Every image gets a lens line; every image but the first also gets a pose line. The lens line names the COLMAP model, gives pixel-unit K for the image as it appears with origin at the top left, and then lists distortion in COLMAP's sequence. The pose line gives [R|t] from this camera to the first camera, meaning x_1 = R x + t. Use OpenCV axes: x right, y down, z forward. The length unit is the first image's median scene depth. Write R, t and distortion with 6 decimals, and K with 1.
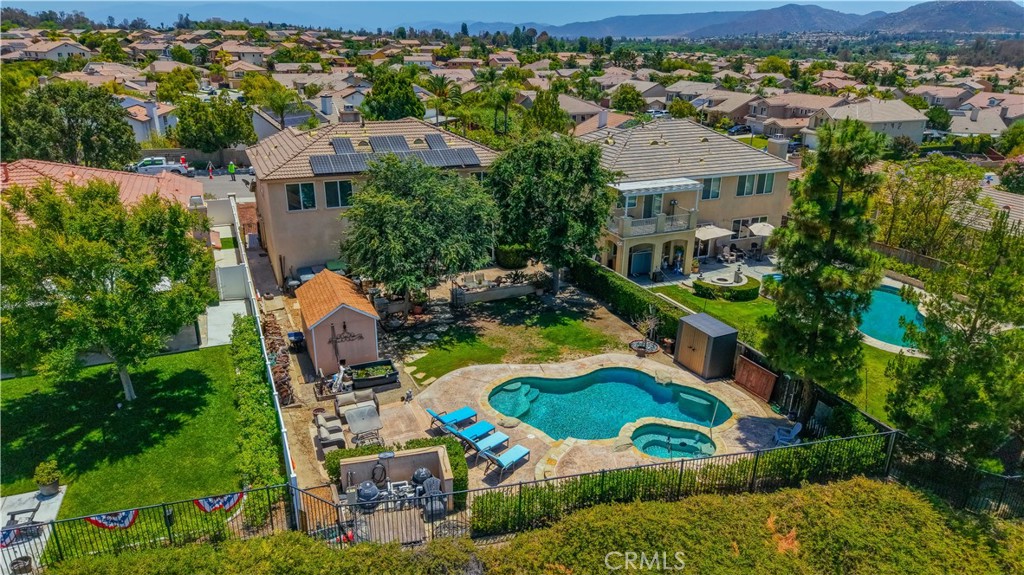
lens RADIAL K [[691.3, 0, 512.0], [0, 691.3, 287.5], [0, 0, 1]] dist [0.008184, -0.008205]
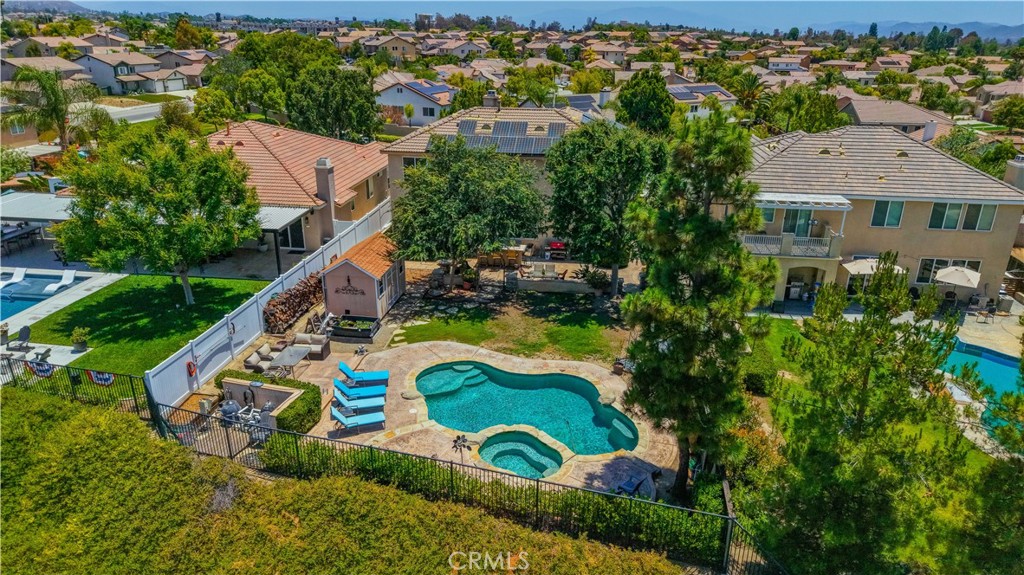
lens RADIAL K [[691.3, 0, 512.0], [0, 691.3, 287.5], [0, 0, 1]] dist [0.008184, -0.008205]
pose [[0.857418, 0.176333, -0.483468, 0.437322], [-0.177681, 0.983128, 0.043458, -0.022871], [0.482974, 0.048641, 0.874283, 0.126197]]
